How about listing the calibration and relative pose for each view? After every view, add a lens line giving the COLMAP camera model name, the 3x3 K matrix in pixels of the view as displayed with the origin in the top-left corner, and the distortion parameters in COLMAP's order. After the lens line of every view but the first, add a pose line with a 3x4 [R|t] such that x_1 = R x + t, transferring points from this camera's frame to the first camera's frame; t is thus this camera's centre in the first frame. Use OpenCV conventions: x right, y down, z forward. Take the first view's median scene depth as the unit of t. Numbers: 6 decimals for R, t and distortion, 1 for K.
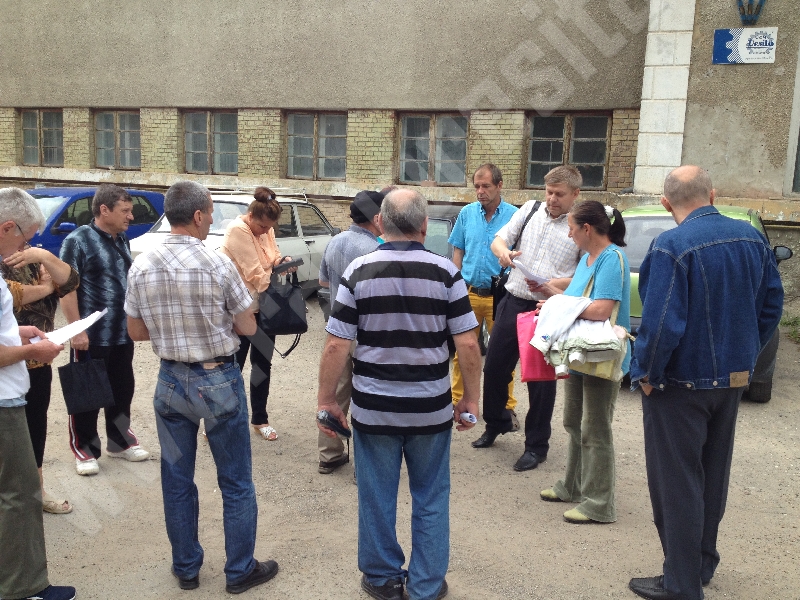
lens RADIAL K [[768.3, 0, 400.1], [0, 768.3, 329.8], [0, 0, 1]] dist [0.150124, -0.381966]
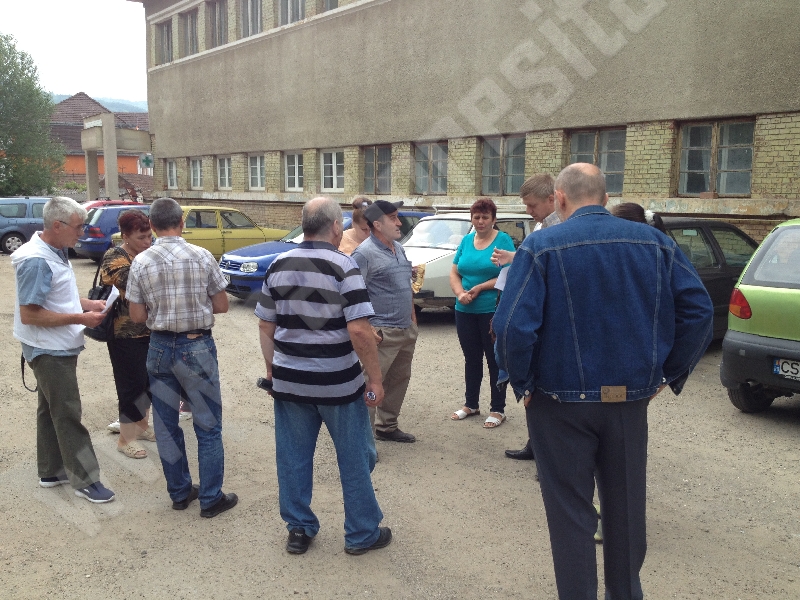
lens RADIAL K [[768.3, 0, 400.1], [0, 768.3, 329.8], [0, 0, 1]] dist [0.150124, -0.381966]
pose [[0.841560, 0.061499, -0.536651, 0.414163], [-0.077698, 0.996948, -0.007595, 0.011525], [0.534546, 0.048088, 0.843770, 0.041902]]
